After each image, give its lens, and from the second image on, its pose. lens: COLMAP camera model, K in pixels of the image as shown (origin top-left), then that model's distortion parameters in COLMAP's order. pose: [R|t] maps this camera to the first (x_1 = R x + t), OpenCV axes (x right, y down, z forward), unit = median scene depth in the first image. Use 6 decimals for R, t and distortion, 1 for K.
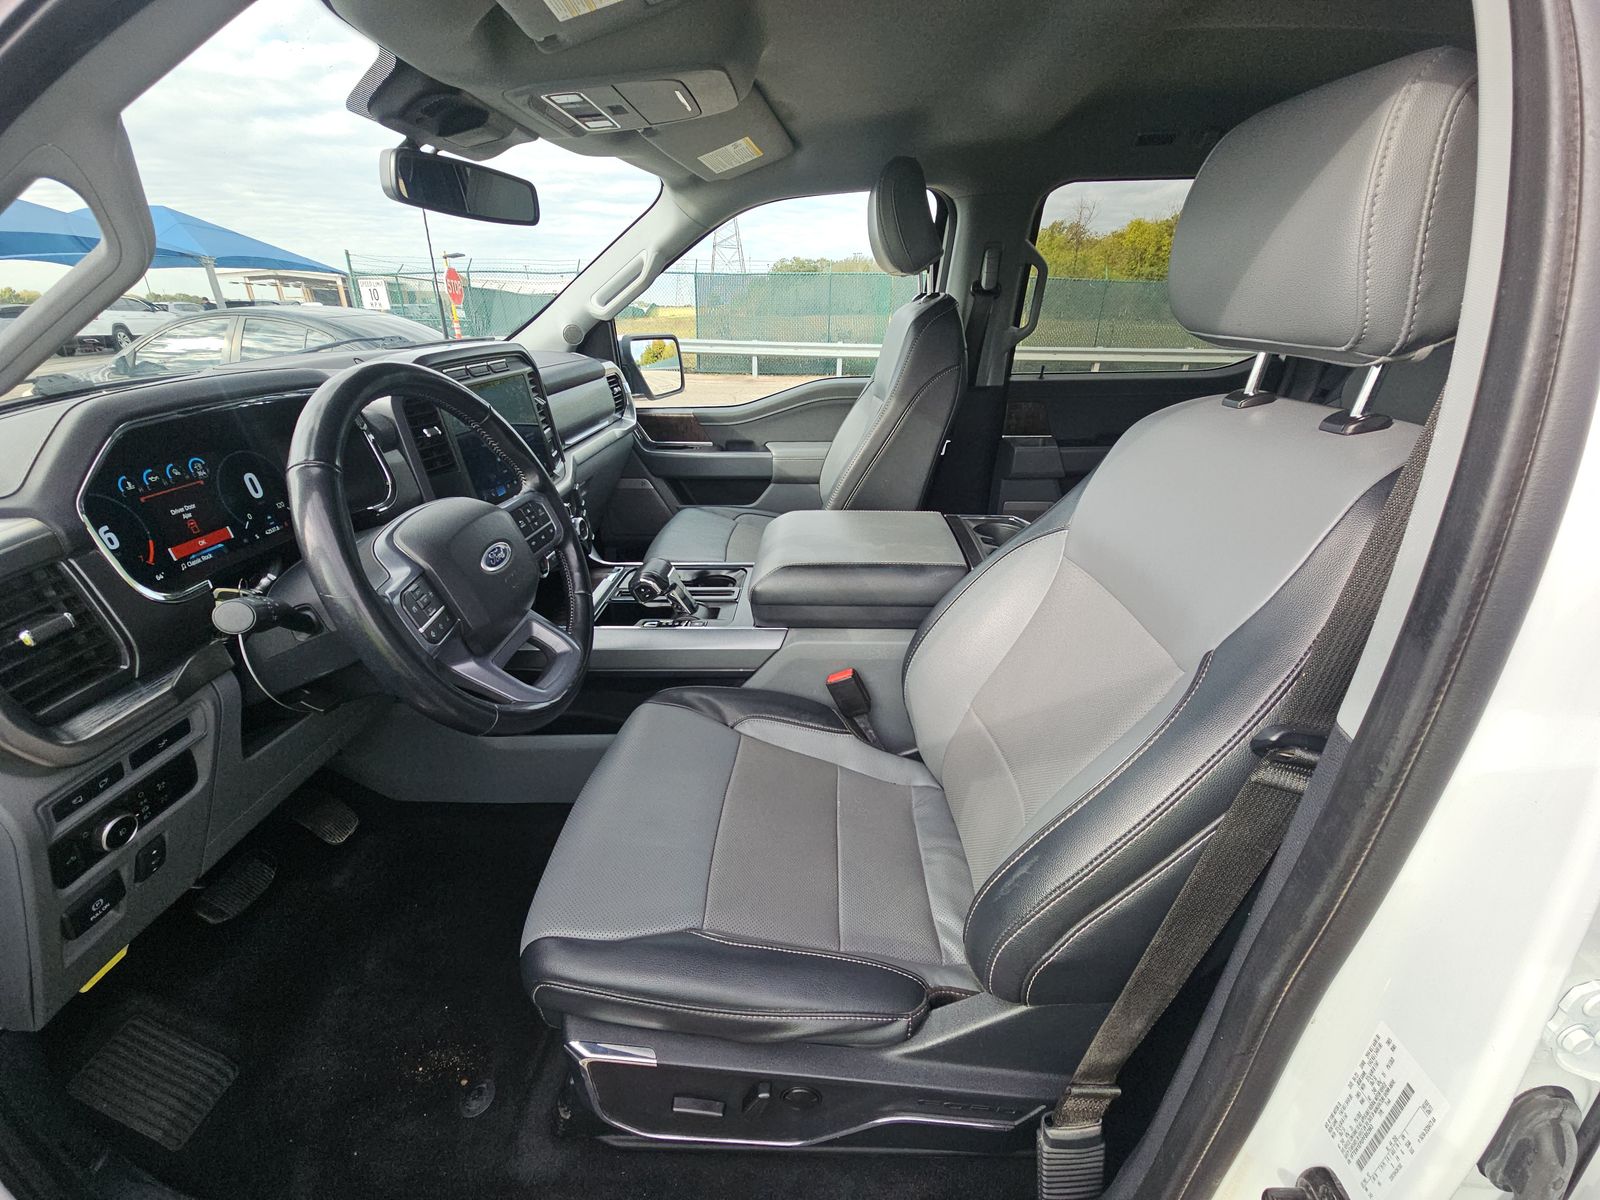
lens RADIAL K [[649.1, 0, 800.0], [0, 649.1, 600.0], [0, 0, 1]] dist [-0.002473, -0.000498]
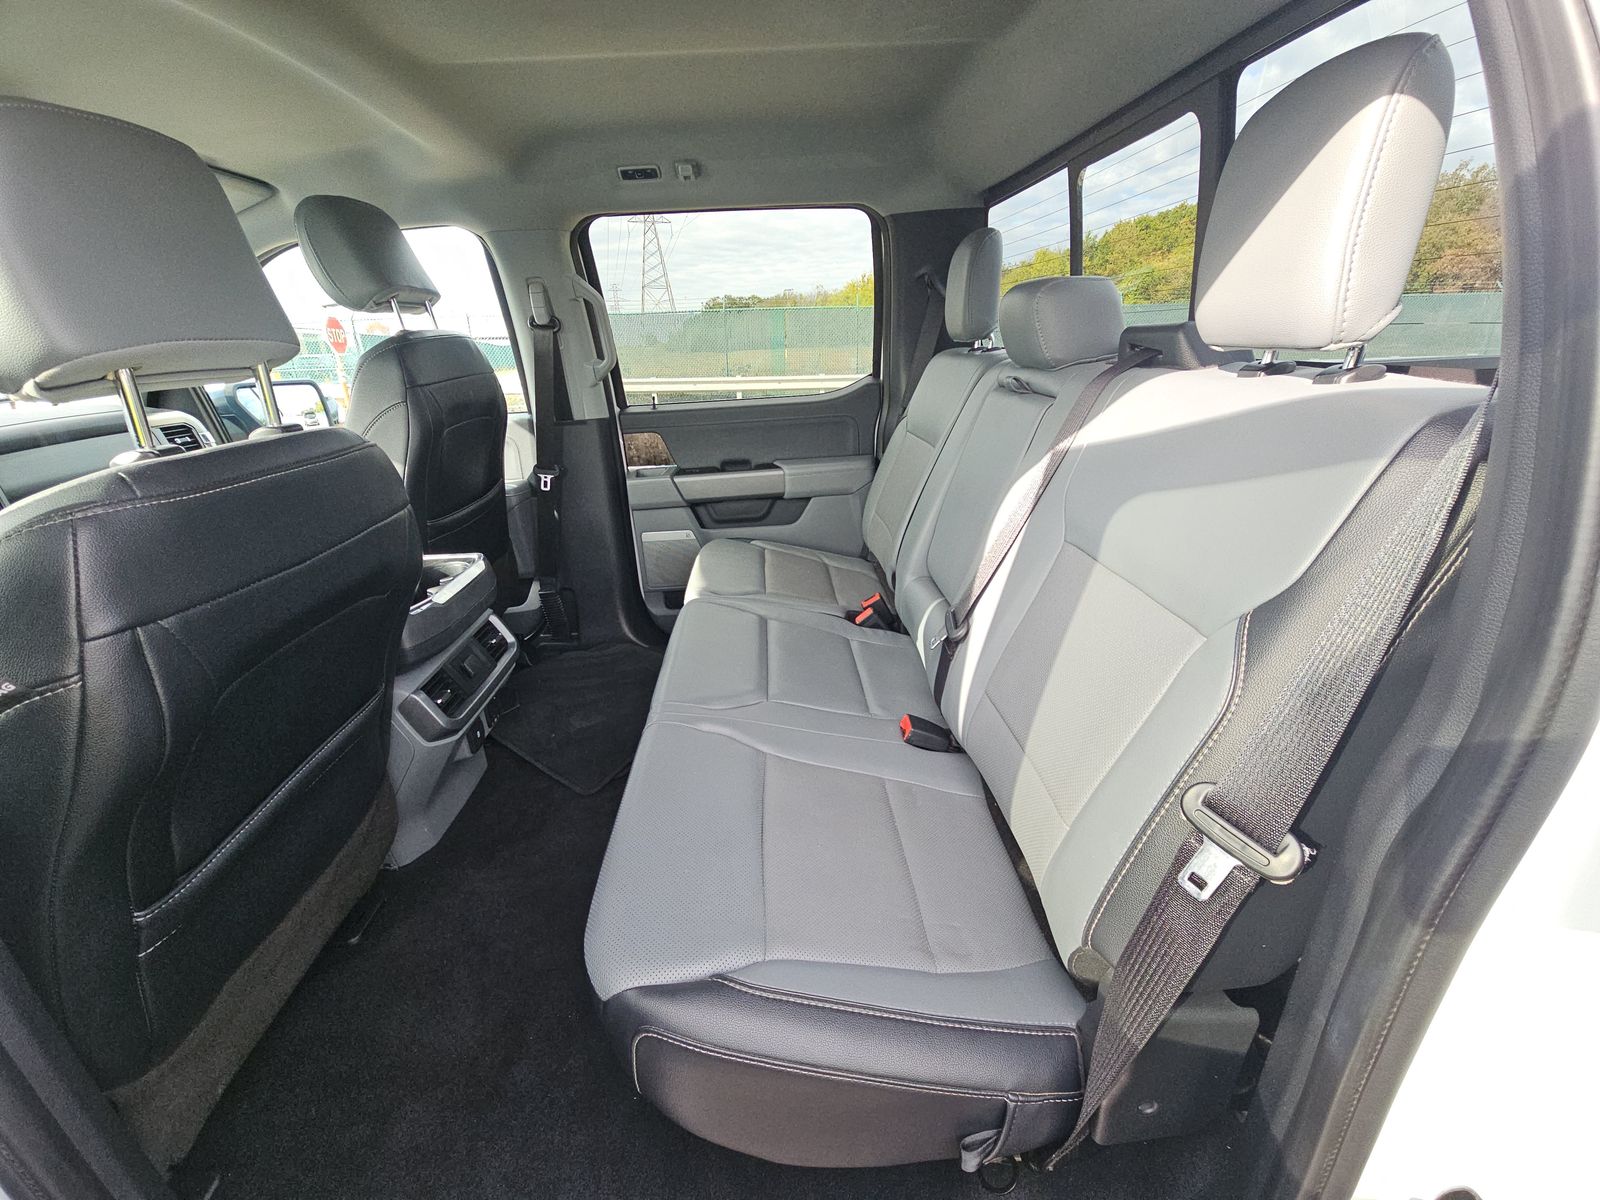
lens RADIAL K [[649.1, 0, 800.0], [0, 649.1, 600.0], [0, 0, 1]] dist [-0.002473, -0.000498]
pose [[0.996847, -0.057484, 0.054690, 0.454879], [0.059892, 0.997258, -0.043460, 0.006347], [-0.052042, 0.046599, 0.997557, 0.007023]]
